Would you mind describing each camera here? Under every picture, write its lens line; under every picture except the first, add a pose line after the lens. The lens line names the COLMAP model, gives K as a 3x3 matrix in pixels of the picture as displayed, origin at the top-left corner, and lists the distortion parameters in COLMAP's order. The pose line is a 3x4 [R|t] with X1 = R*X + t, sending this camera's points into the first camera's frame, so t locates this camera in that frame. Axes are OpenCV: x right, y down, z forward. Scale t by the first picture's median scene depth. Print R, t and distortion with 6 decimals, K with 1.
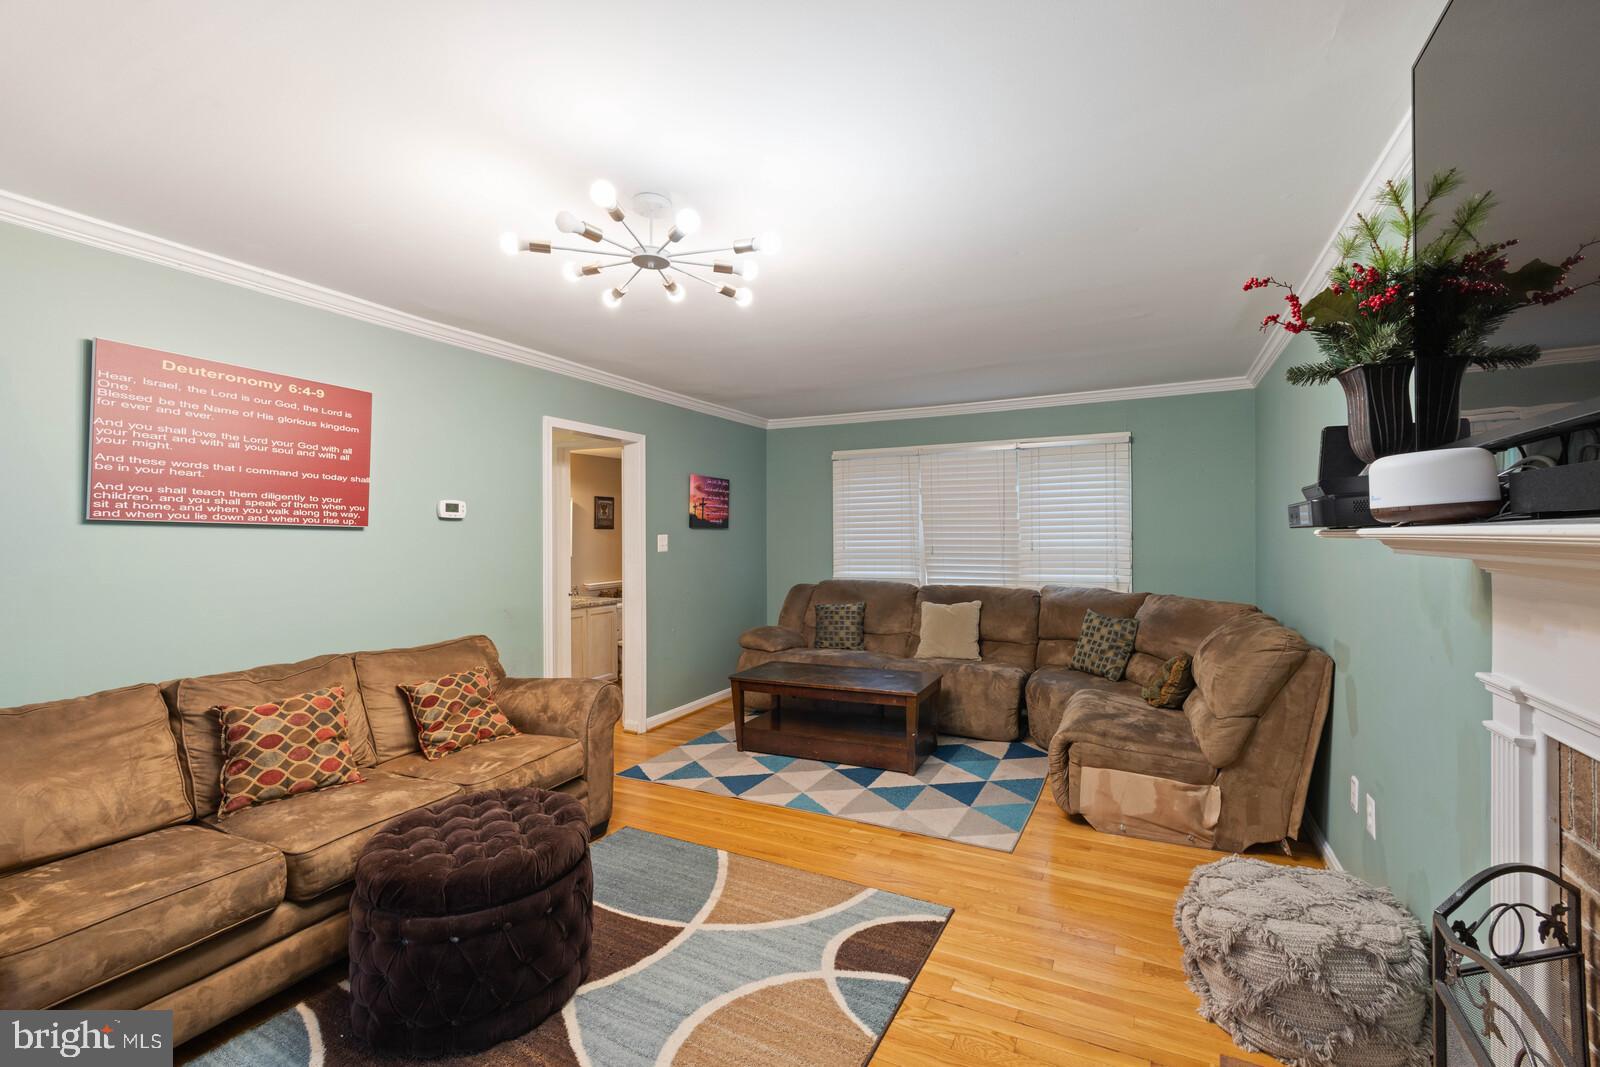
lens RADIAL K [[692.2, 0, 802.7], [0, 692.2, 532.6], [0, 0, 1]] dist [-0.007042, -0.000086]
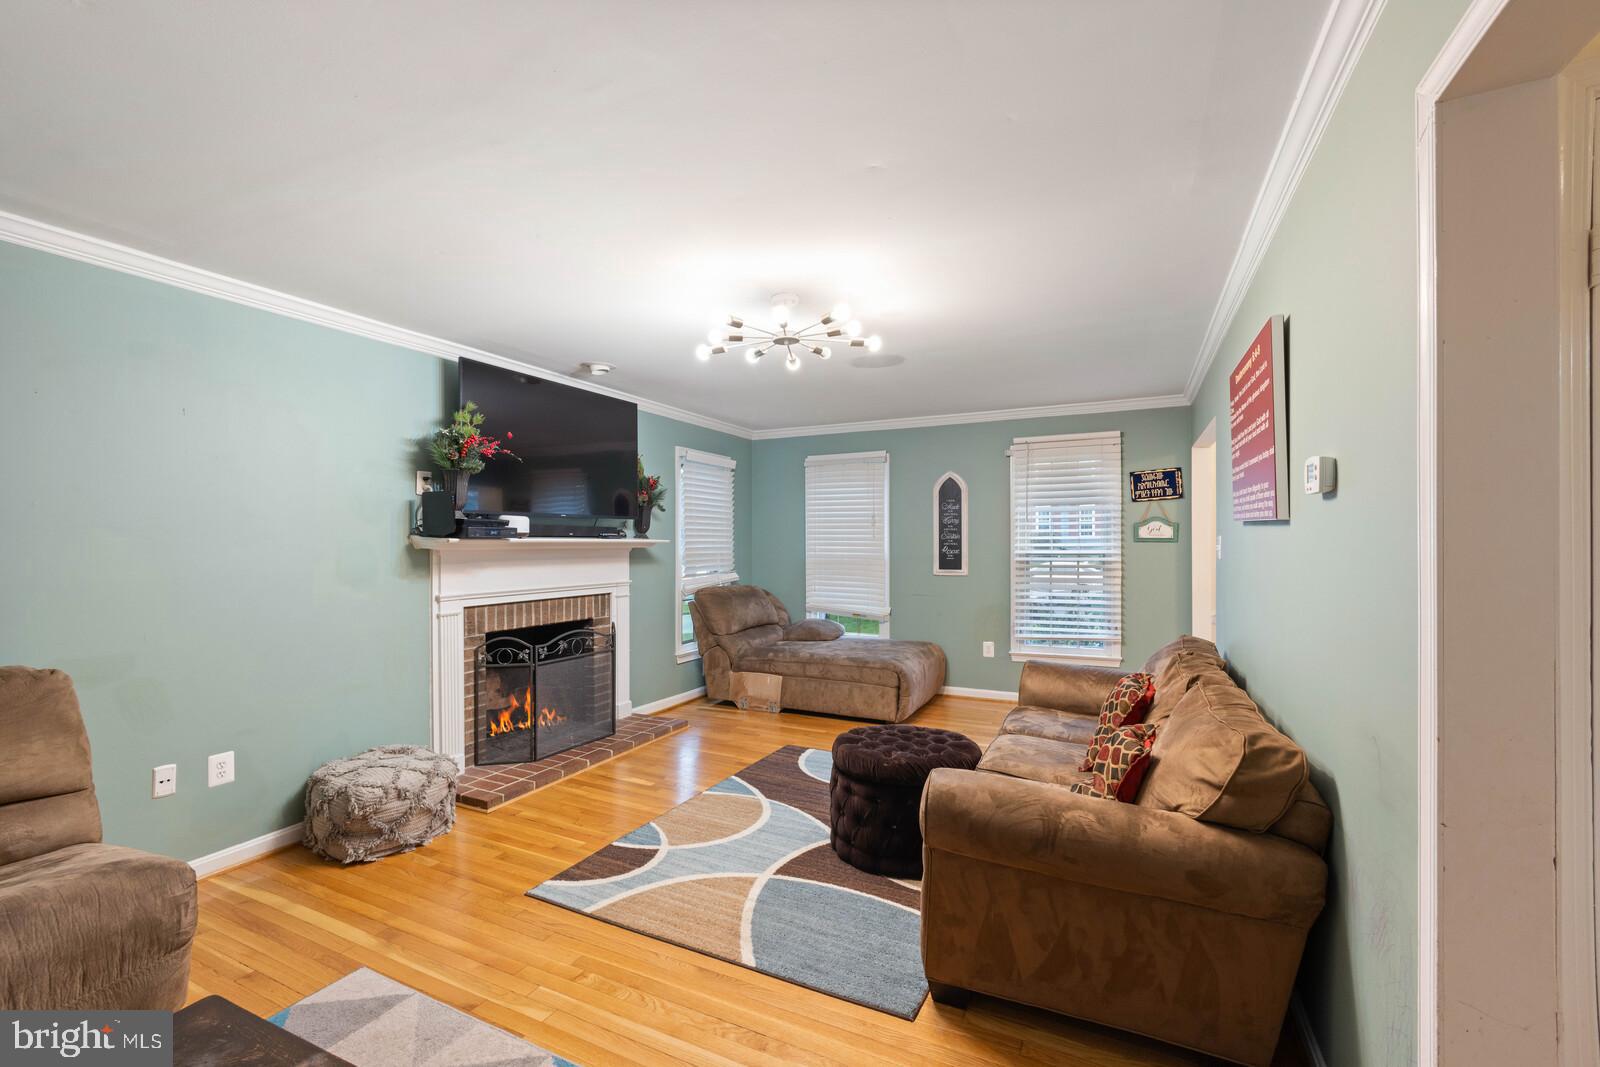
lens RADIAL K [[692.2, 0, 797.3], [0, 692.2, 529.3], [0, 0, 1]] dist [-0.007042, -0.000086]
pose [[-0.999938, 0.007781, -0.007996, -0.209116], [0.007854, 0.999927, -0.009143, -0.004000], [0.007925, -0.009205, -0.999926, 2.201359]]
